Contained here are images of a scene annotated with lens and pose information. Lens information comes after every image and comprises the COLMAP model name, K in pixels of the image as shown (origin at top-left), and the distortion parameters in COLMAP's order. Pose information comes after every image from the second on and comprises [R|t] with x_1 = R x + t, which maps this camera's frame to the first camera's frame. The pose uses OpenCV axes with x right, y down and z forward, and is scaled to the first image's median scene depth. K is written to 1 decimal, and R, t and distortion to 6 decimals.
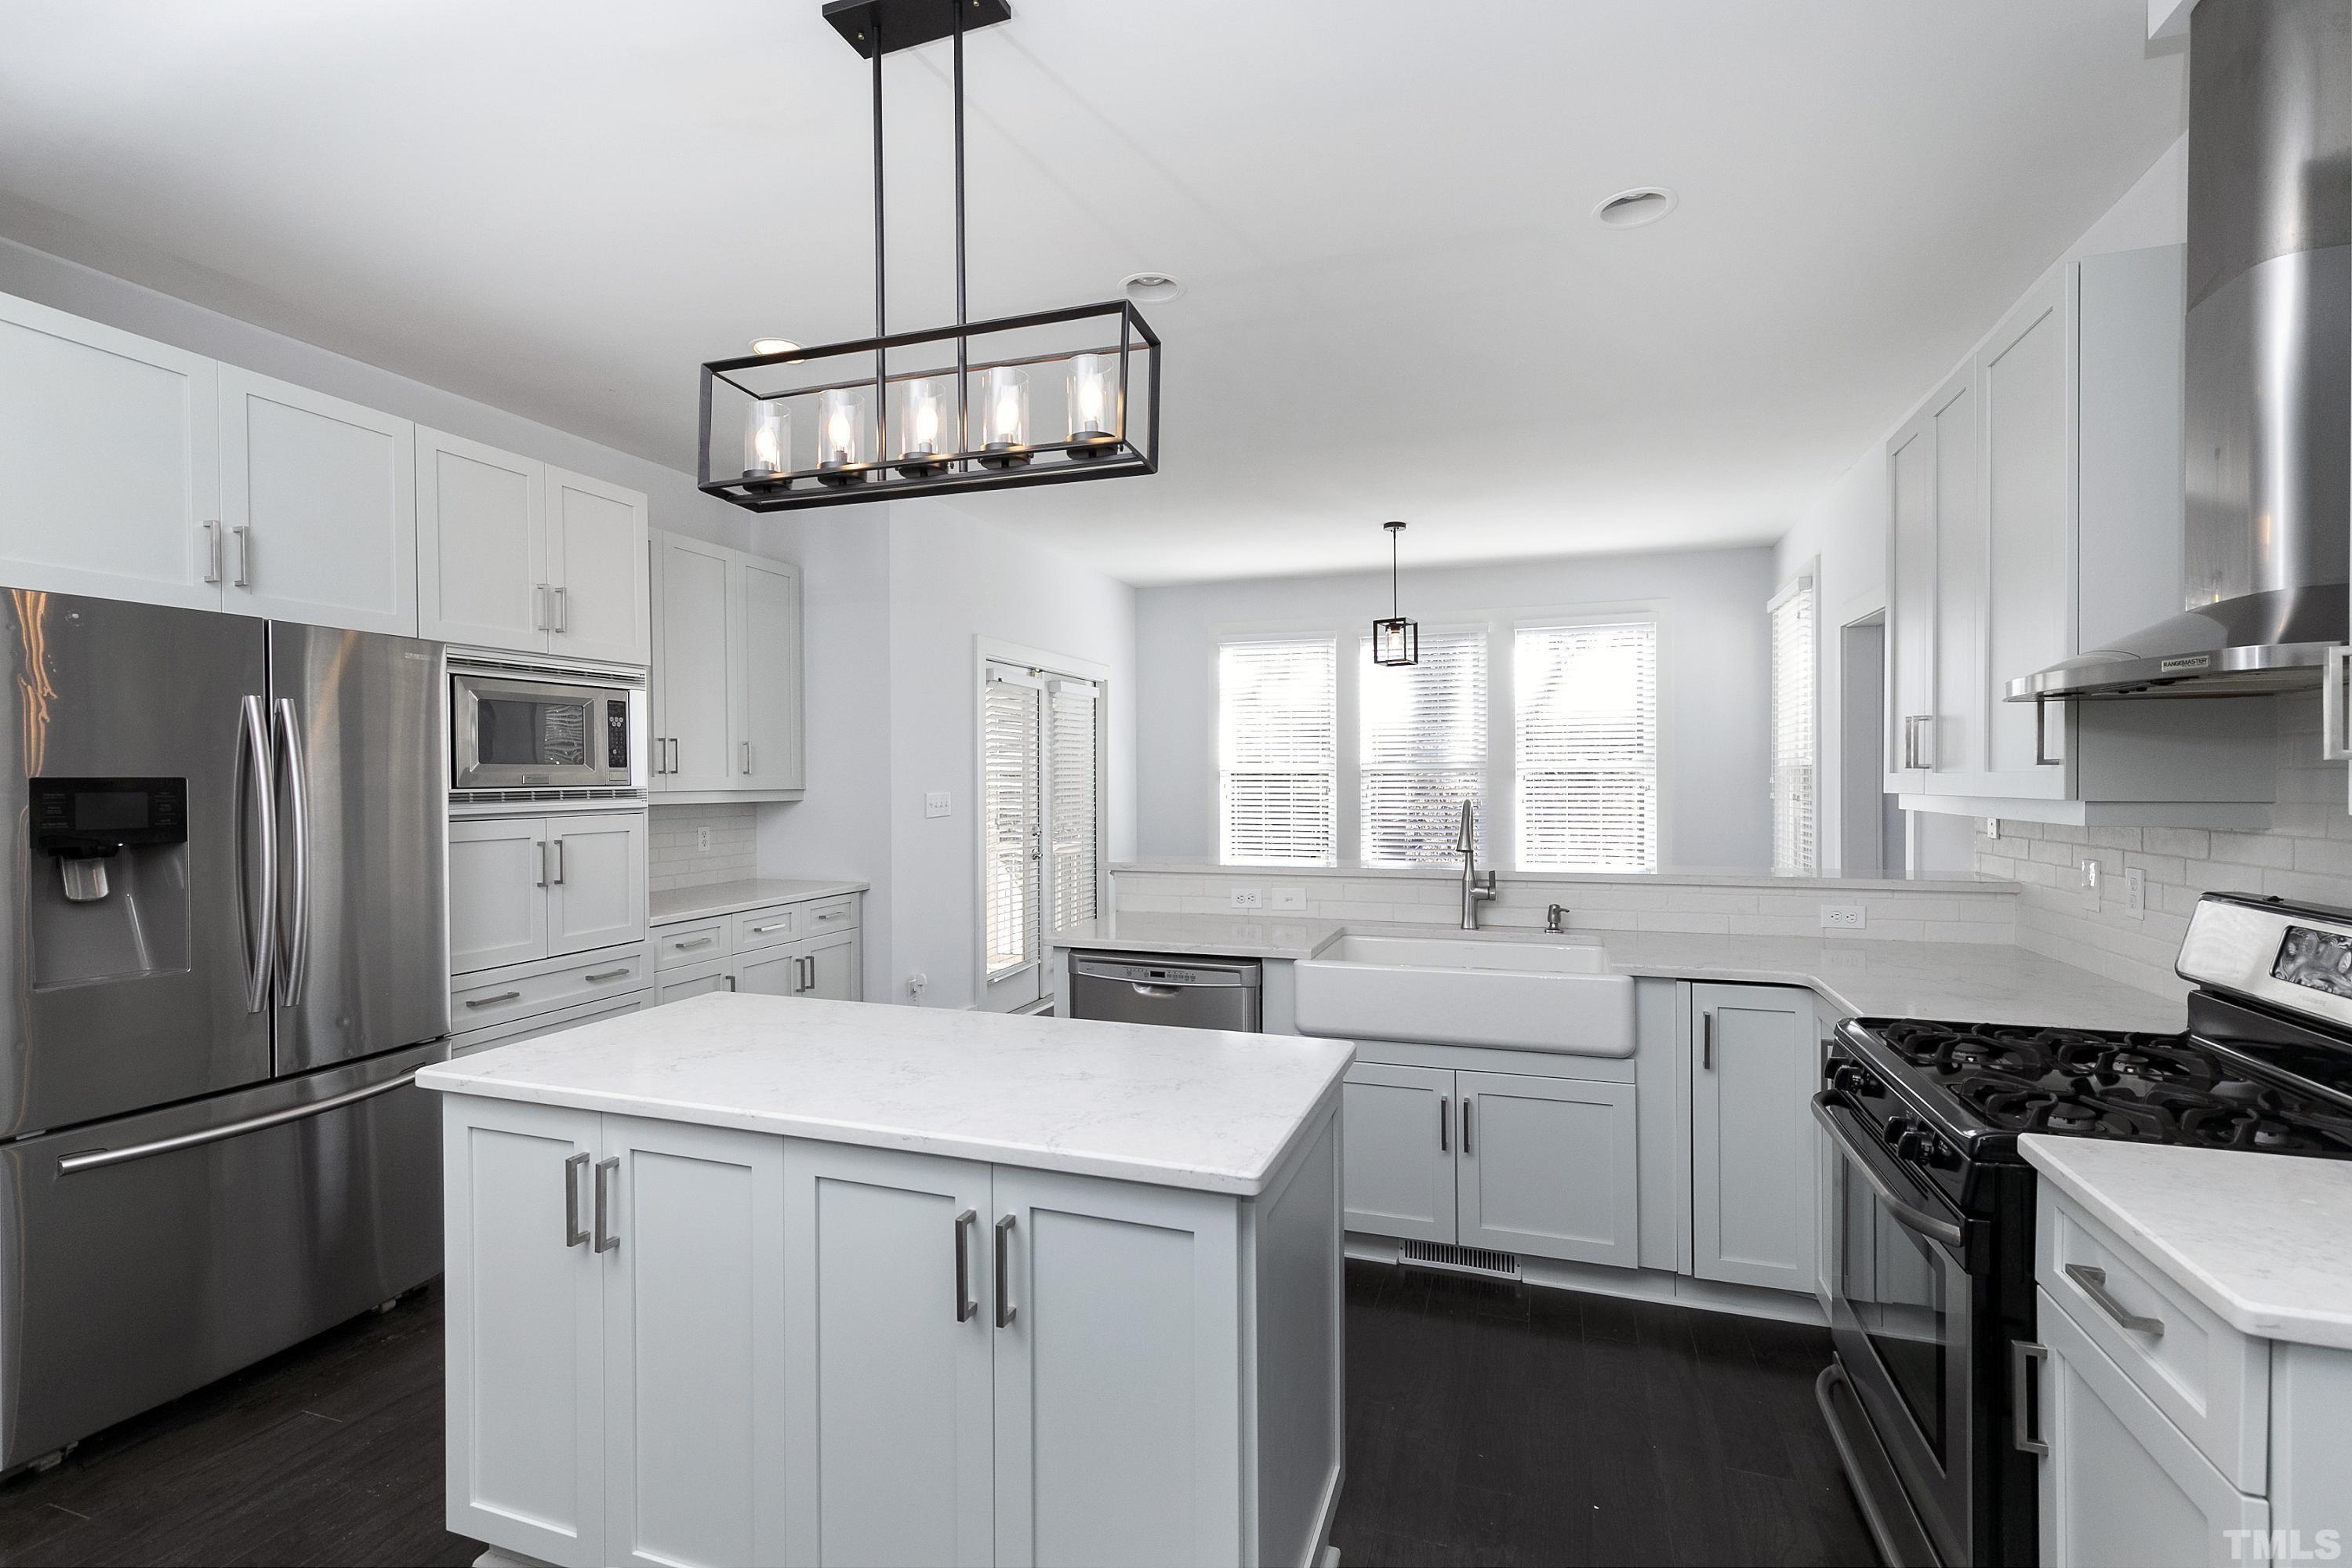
lens RADIAL K [[1077.0, 0, 1171.2], [0, 1077.0, 796.3], [0, 0, 1]] dist [0.000125, -0.000033]
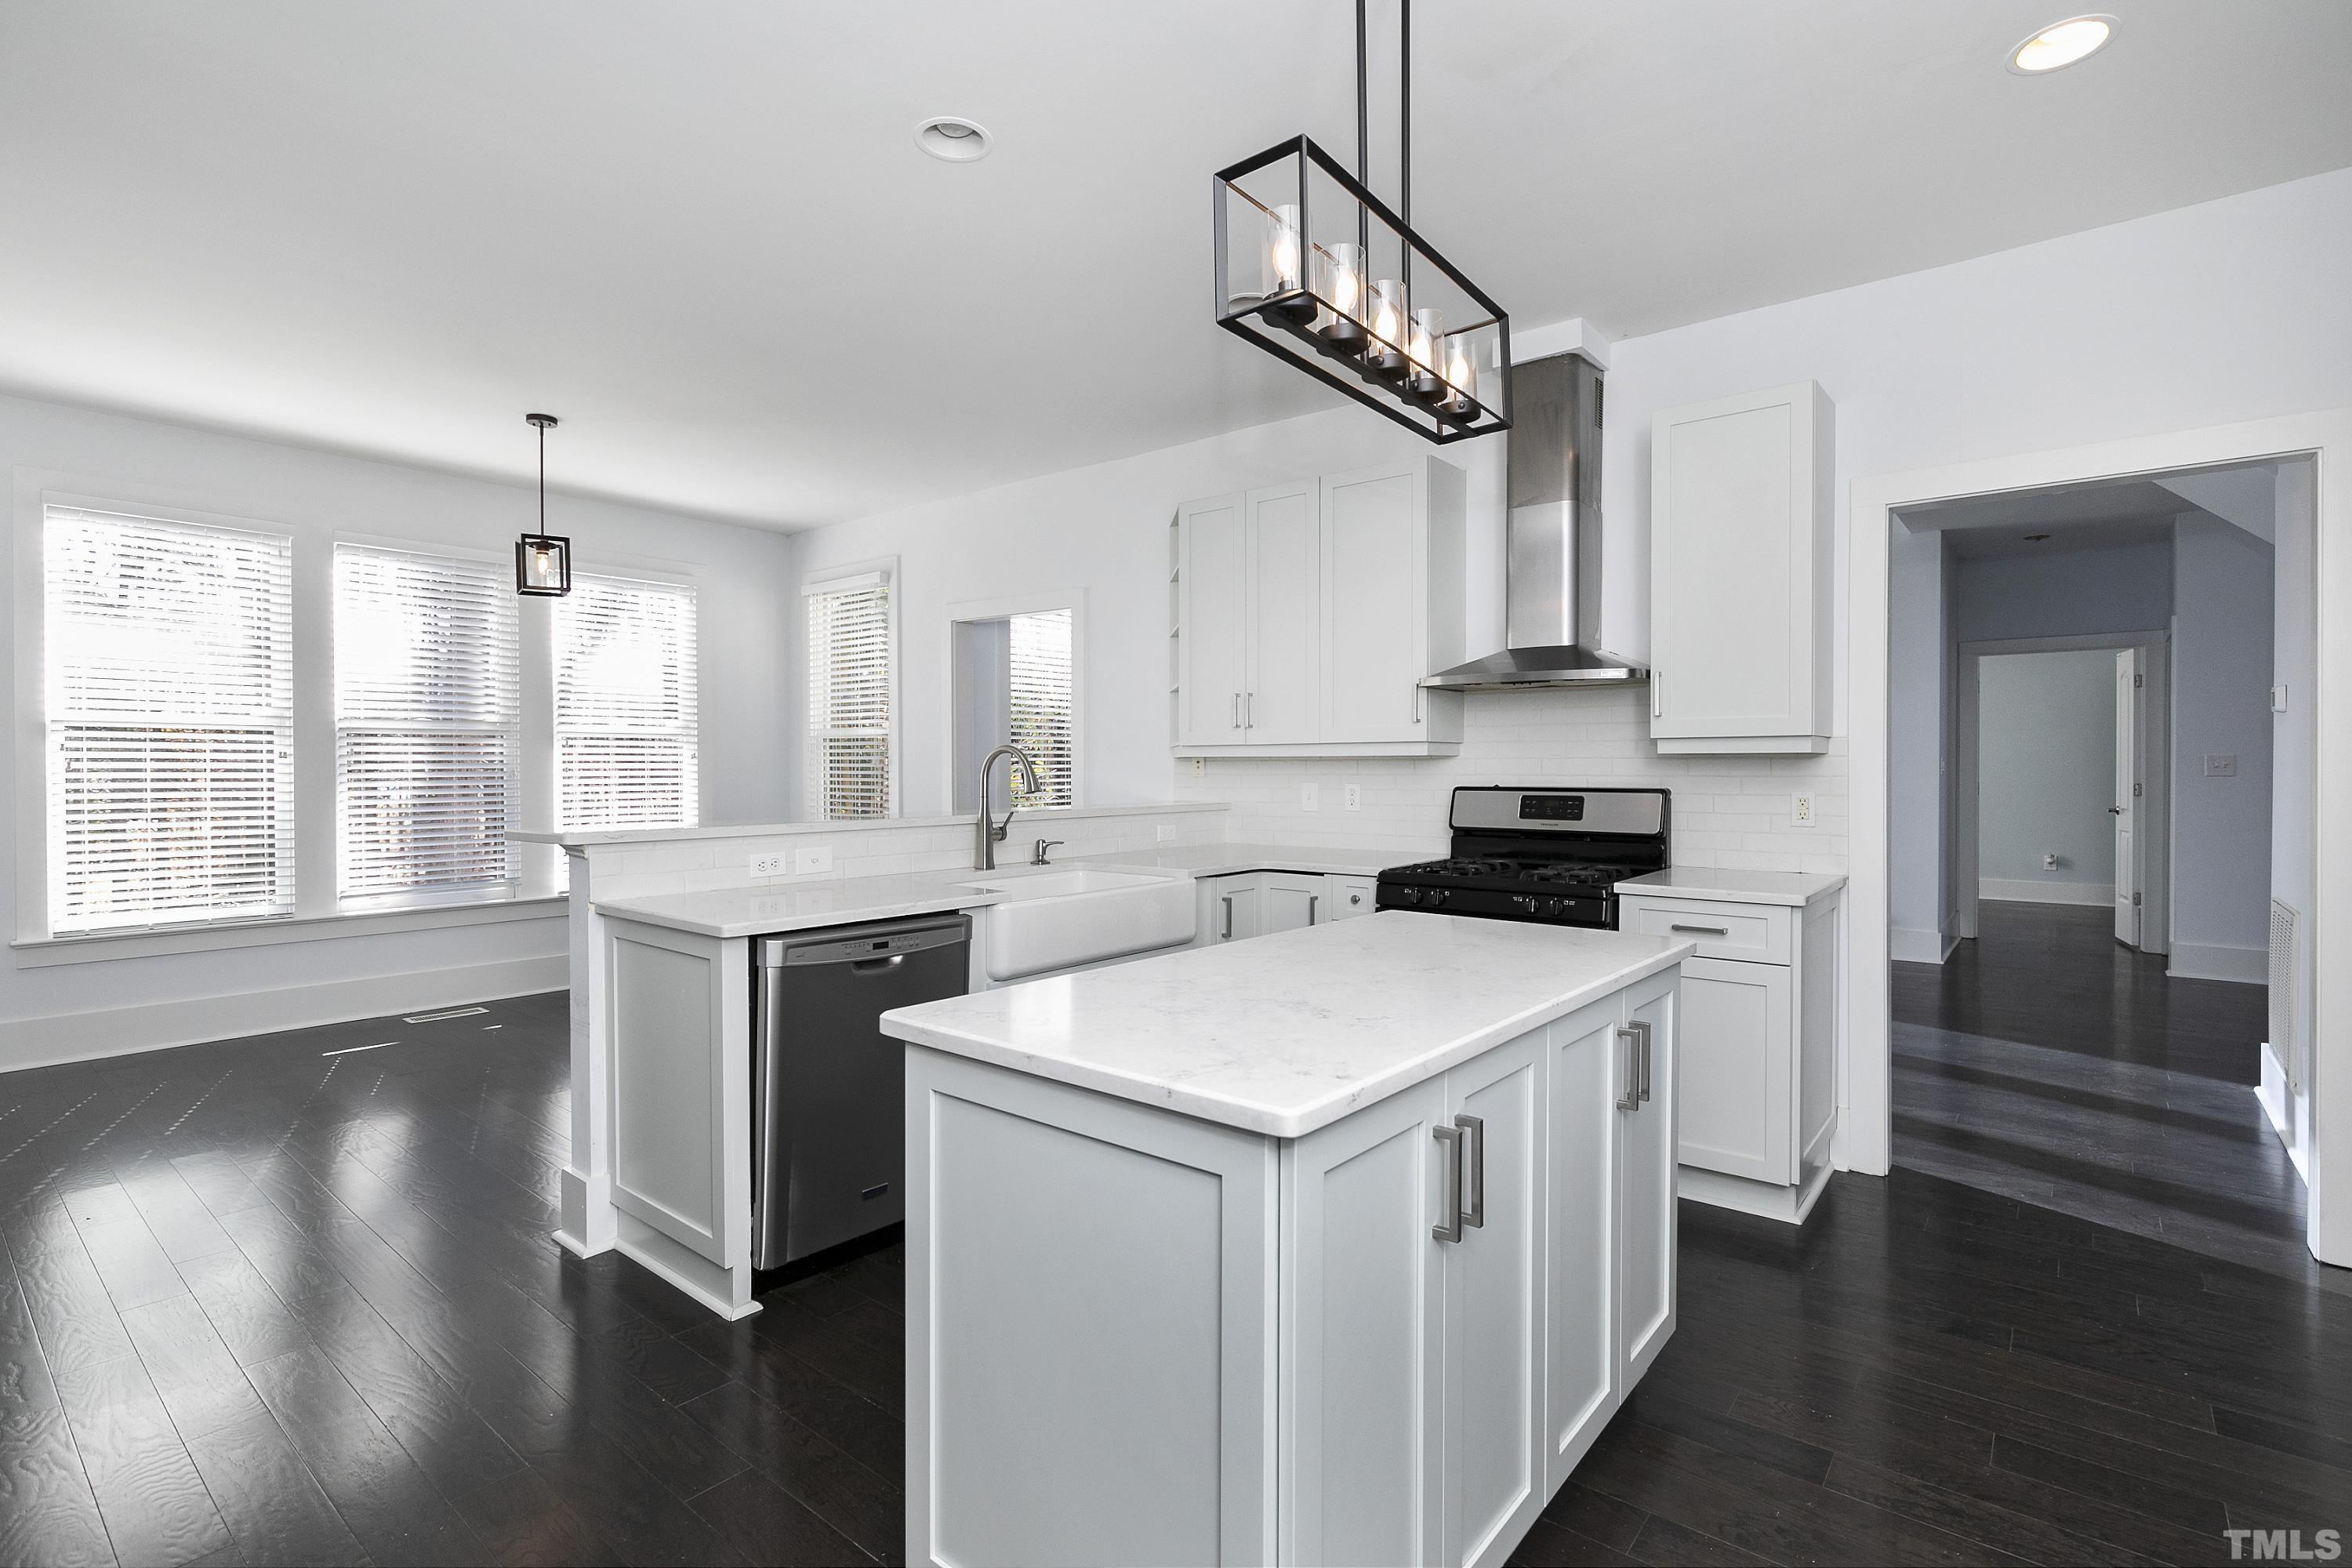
lens RADIAL K [[1099.2, 0, 1176.0], [0, 1099.2, 784.0], [0, 0, 1]] dist [0.000300, 0.000362]
pose [[0.346956, -0.013193, 0.937789, -0.356229], [0.010445, 0.999893, 0.010202, 0.014303], [-0.937823, 0.006256, 0.347057, 0.224196]]
